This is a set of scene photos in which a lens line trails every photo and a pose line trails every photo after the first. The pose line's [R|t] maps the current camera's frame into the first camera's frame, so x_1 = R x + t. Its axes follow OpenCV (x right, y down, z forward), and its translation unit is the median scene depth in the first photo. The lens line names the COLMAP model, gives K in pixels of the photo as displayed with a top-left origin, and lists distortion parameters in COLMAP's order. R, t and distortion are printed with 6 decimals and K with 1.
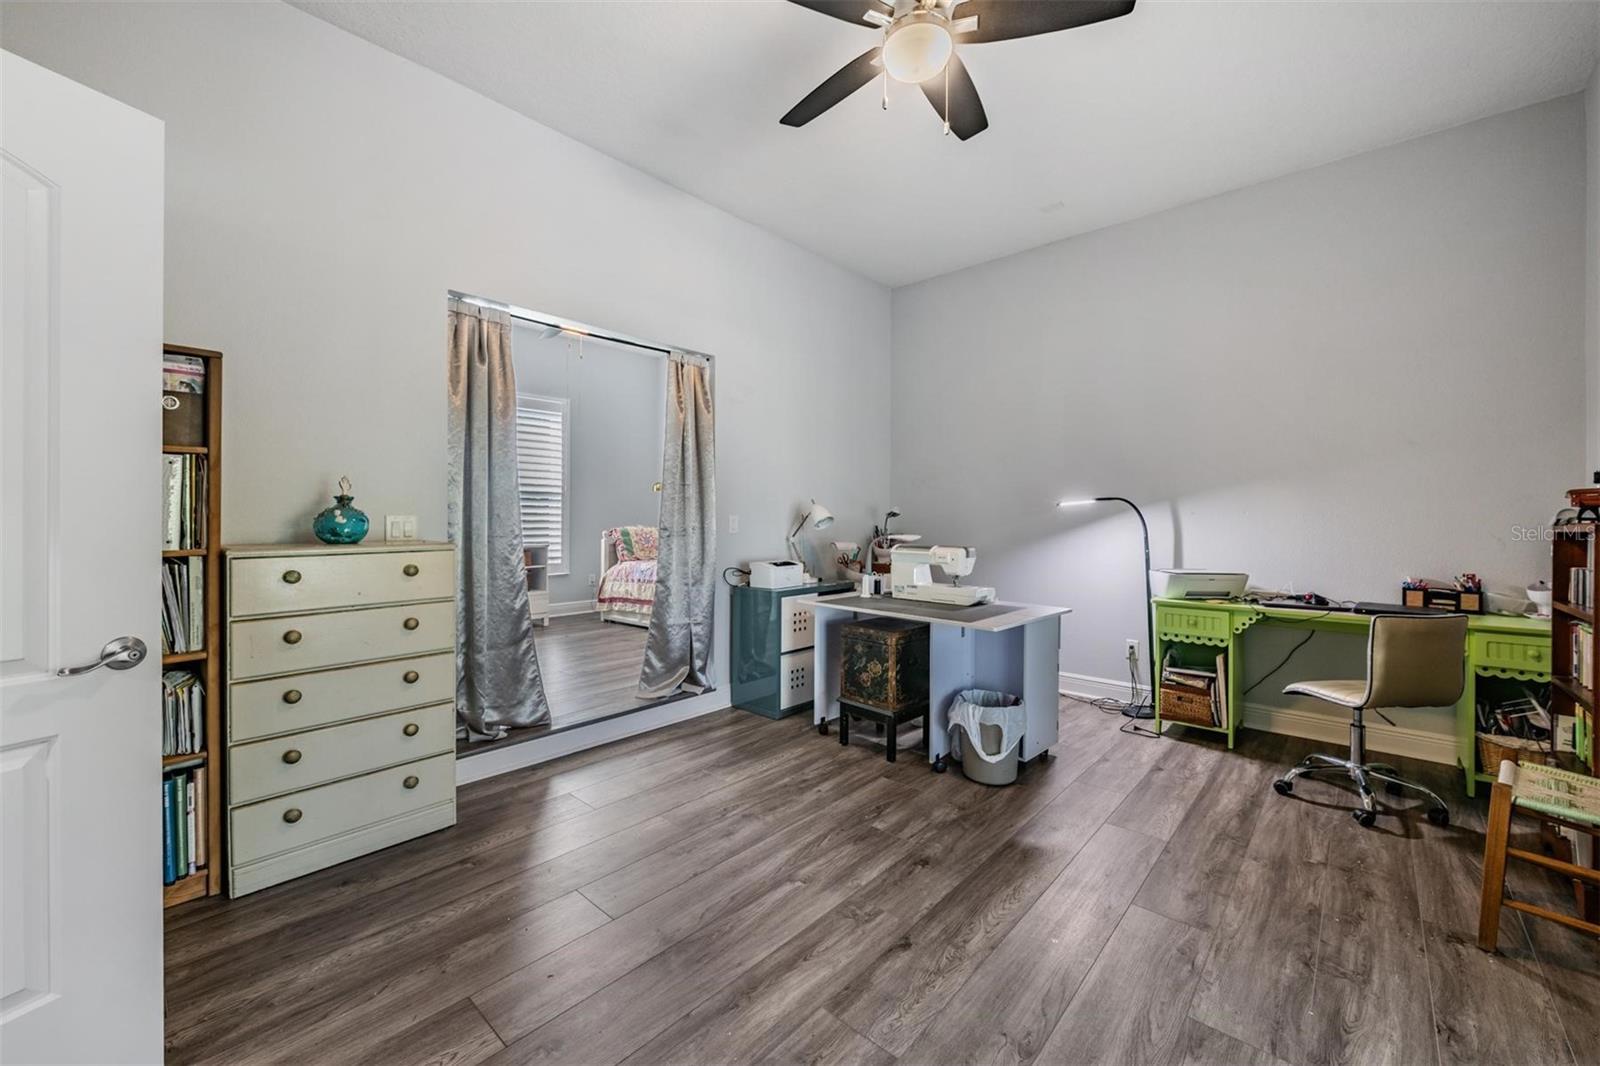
lens RADIAL K [[628.8, 0, 797.9], [0, 628.8, 521.8], [0, 0, 1]] dist [-0.003554, -0.000378]
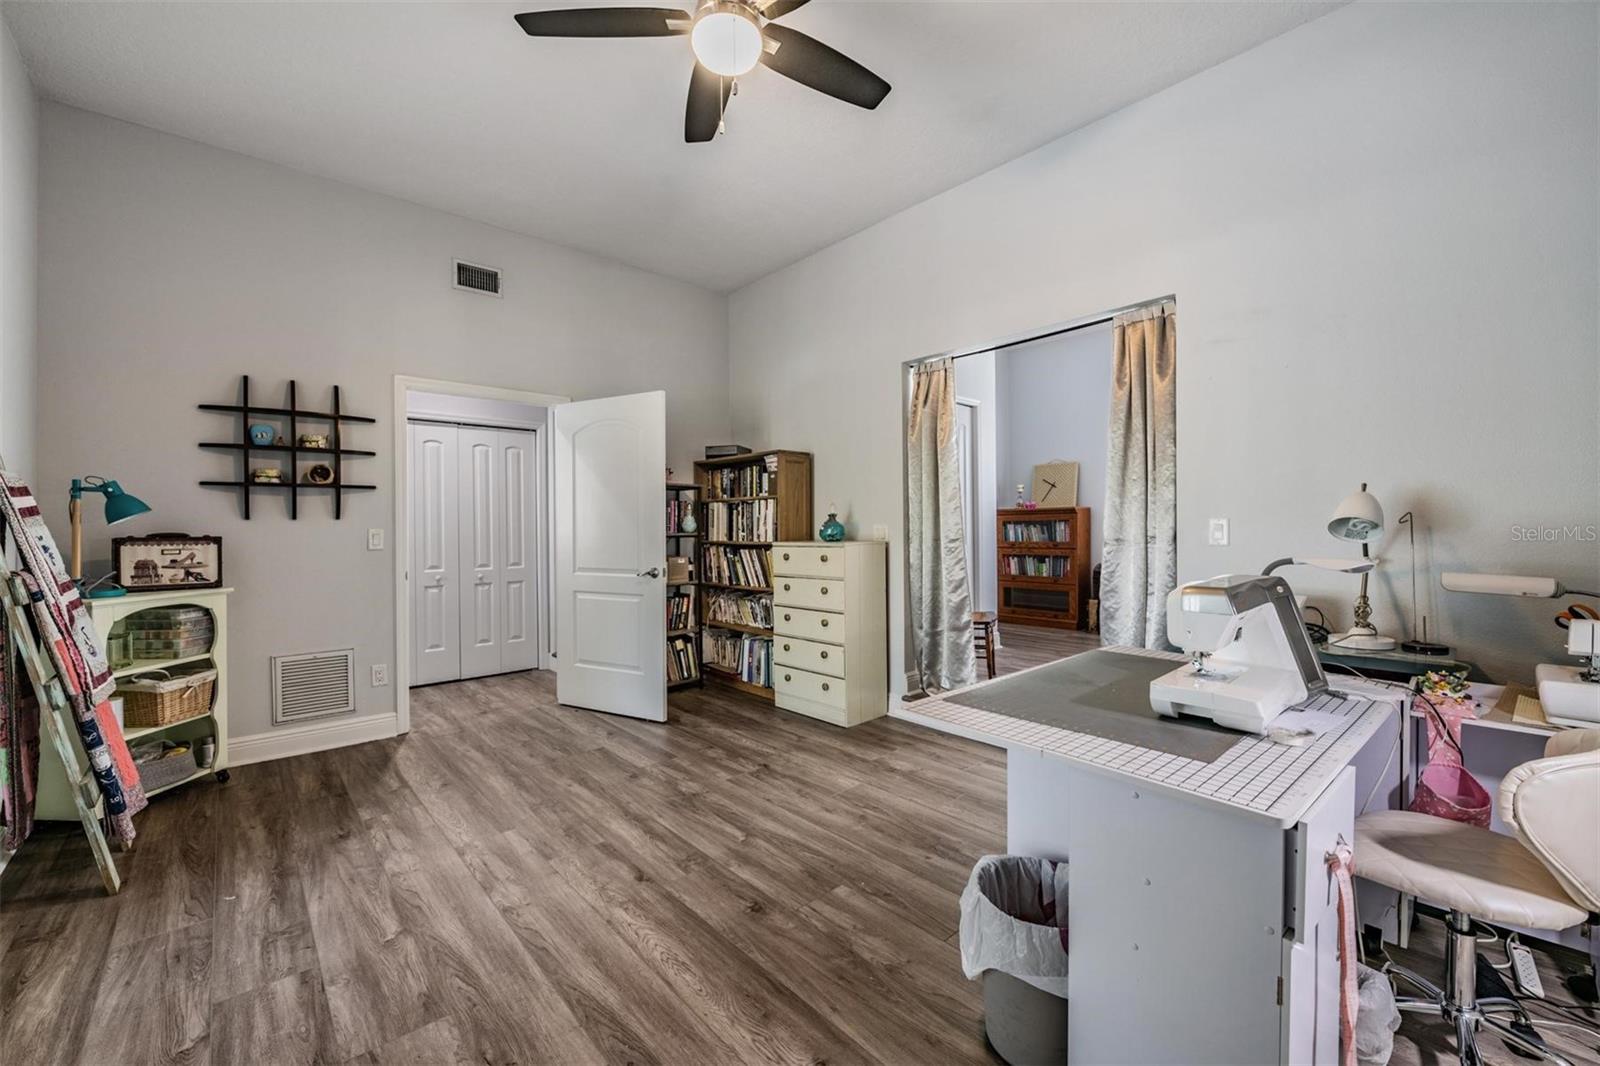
lens RADIAL K [[628.8, 0, 797.9], [0, 628.8, 521.8], [0, 0, 1]] dist [-0.003554, -0.000378]
pose [[-0.098570, -0.007565, -0.995101, 1.089607], [0.006449, 0.999945, -0.008241, -0.006704], [0.995109, -0.007230, -0.098516, 1.143146]]
